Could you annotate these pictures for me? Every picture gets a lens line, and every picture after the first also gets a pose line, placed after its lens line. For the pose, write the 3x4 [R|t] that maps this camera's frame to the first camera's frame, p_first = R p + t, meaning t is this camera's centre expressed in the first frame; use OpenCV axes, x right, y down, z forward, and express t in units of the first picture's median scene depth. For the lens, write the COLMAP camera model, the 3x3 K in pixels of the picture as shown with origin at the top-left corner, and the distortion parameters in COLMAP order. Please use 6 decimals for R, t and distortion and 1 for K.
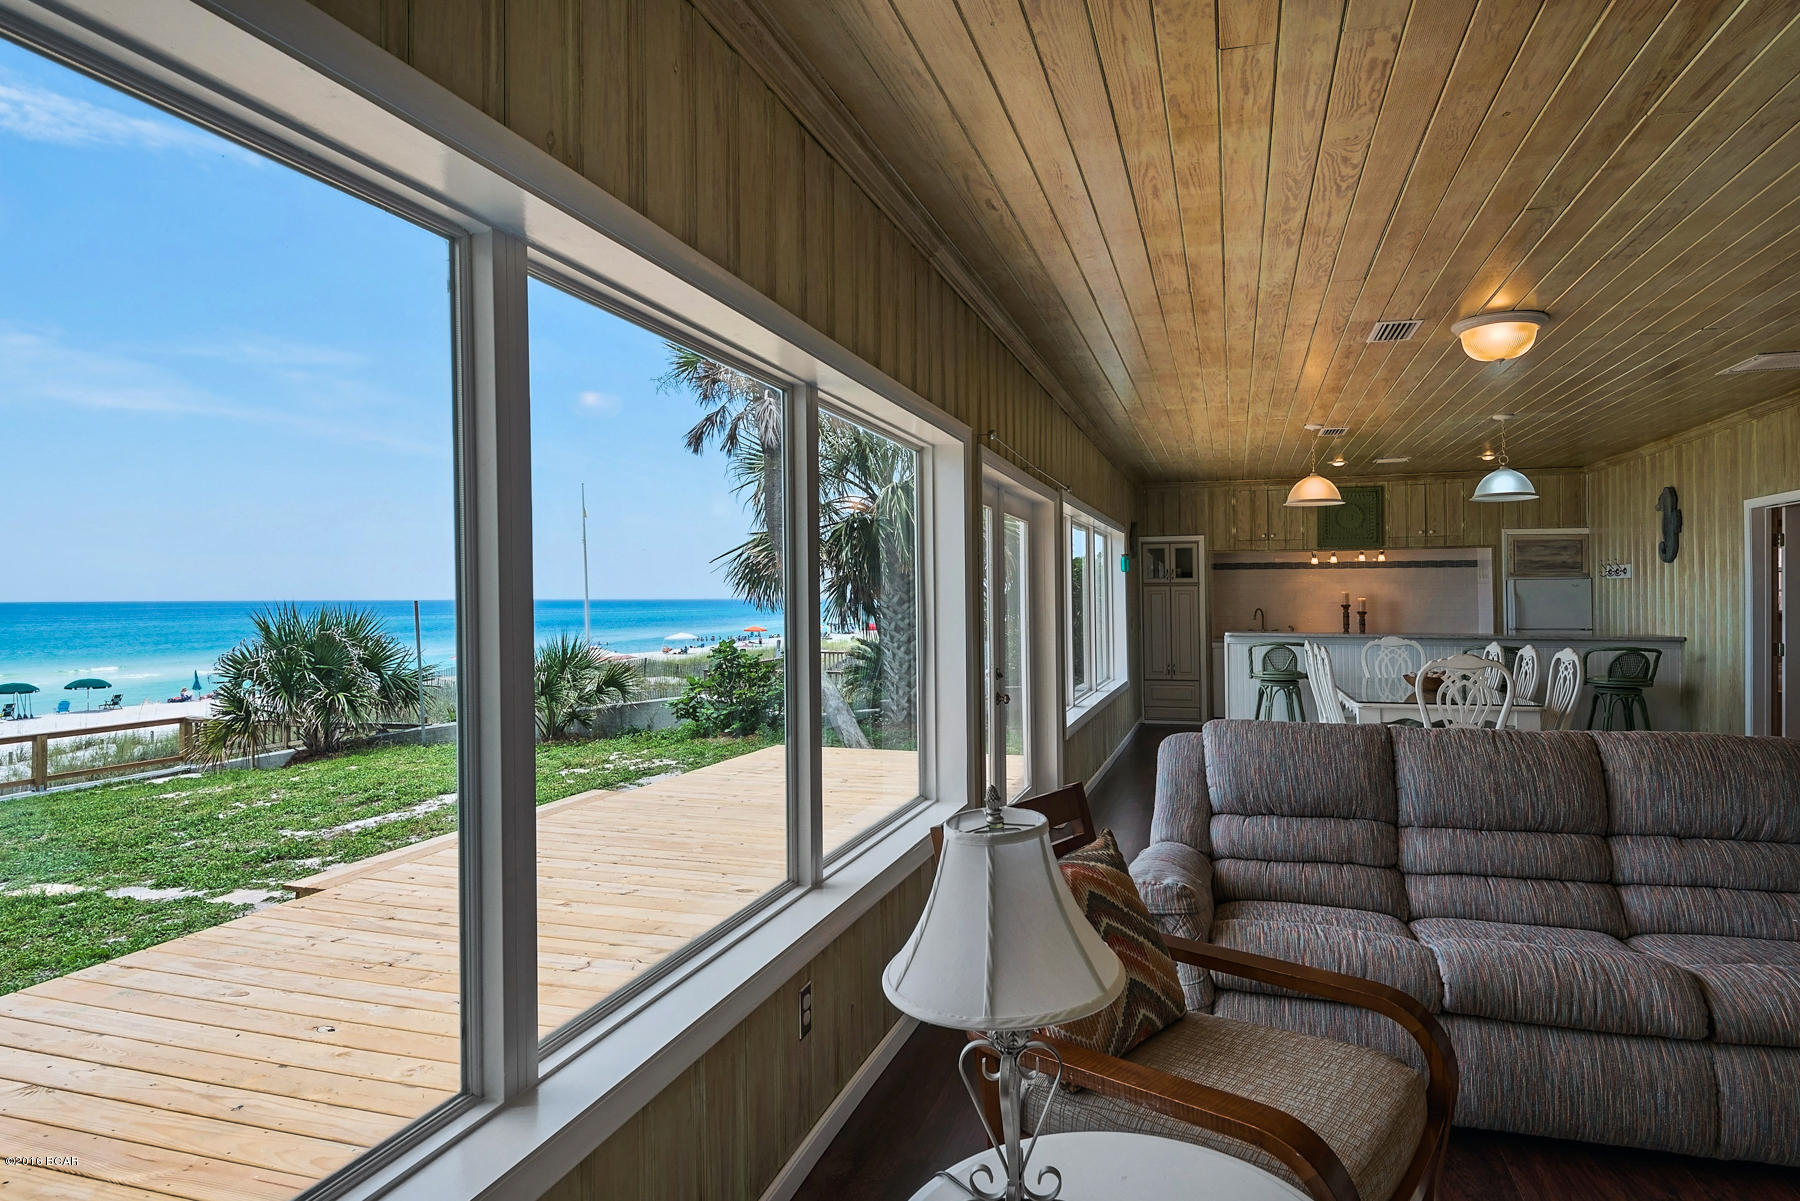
lens RADIAL K [[993.4, 0, 903.4], [0, 993.4, 614.1], [0, 0, 1]] dist [-0.005036, -0.002221]
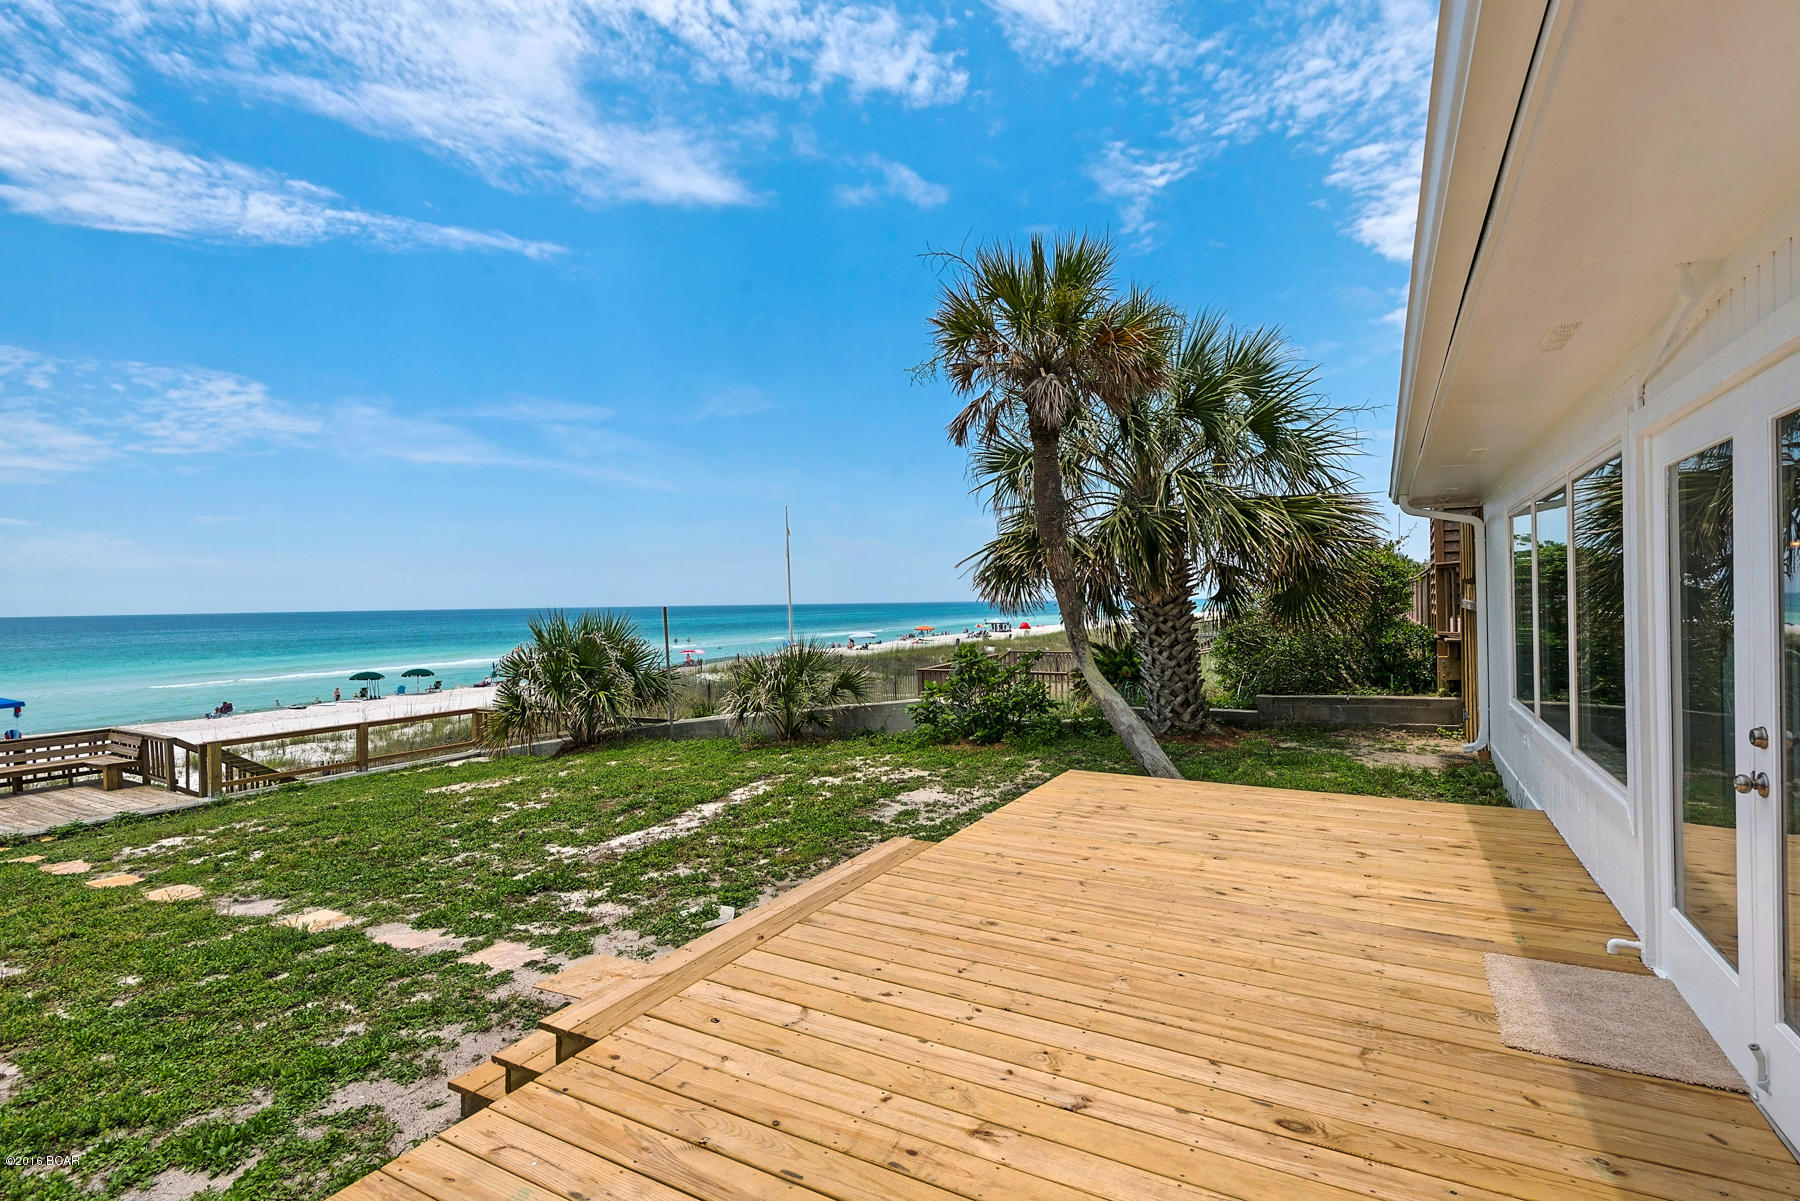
lens RADIAL K [[846.5, 0, 891.7], [0, 846.5, 607.0], [0, 0, 1]] dist [0.010157, -0.001704]
pose [[0.983426, -0.008545, -0.181109, -0.087877], [0.006835, 0.999926, -0.010066, -0.002224], [0.181182, 0.008662, 0.983412, 0.146803]]
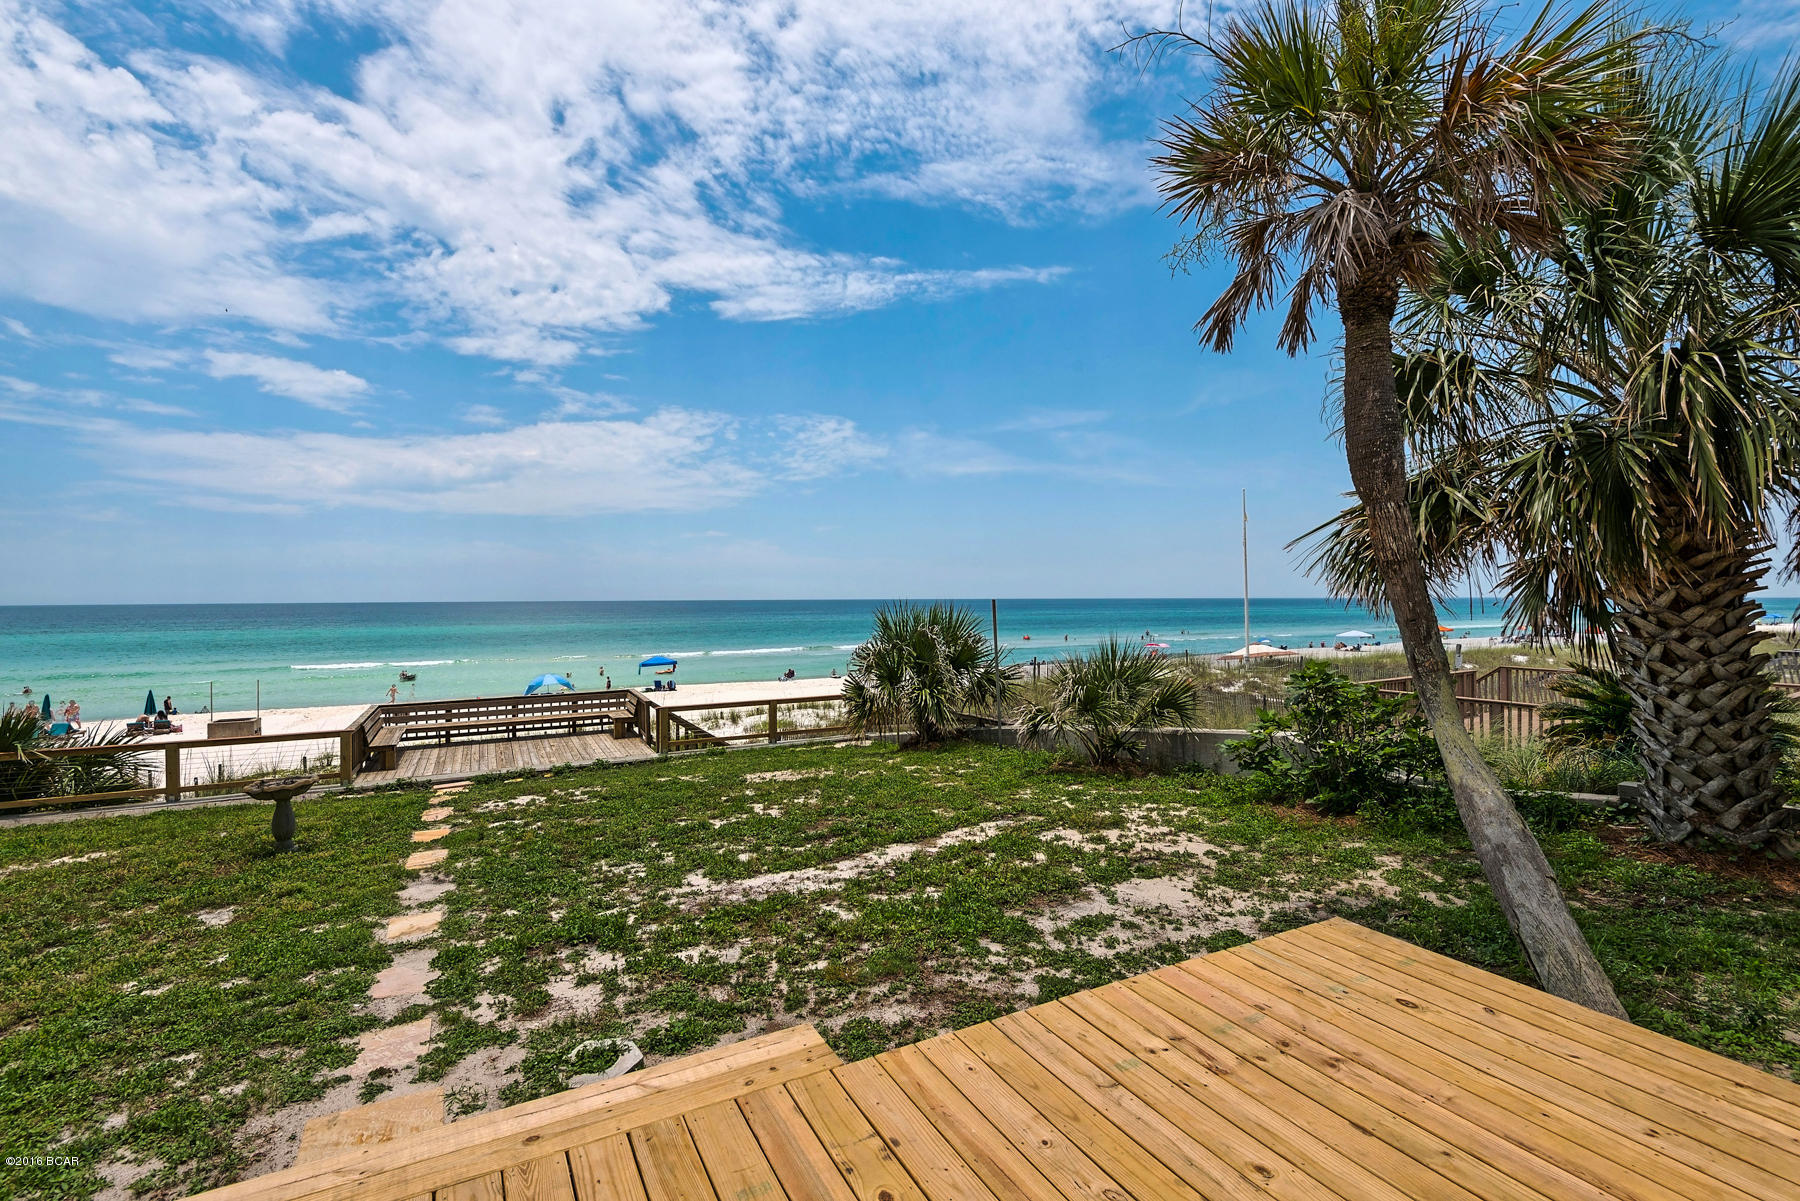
lens RADIAL K [[846.5, 0, 909.2], [0, 846.5, 611.2], [0, 0, 1]] dist [0.010157, -0.001704]
pose [[0.759973, 0.013275, -0.649820, -0.015202], [-0.012405, 0.999906, 0.005918, -0.005677], [0.649837, 0.003563, 0.760065, 0.342913]]
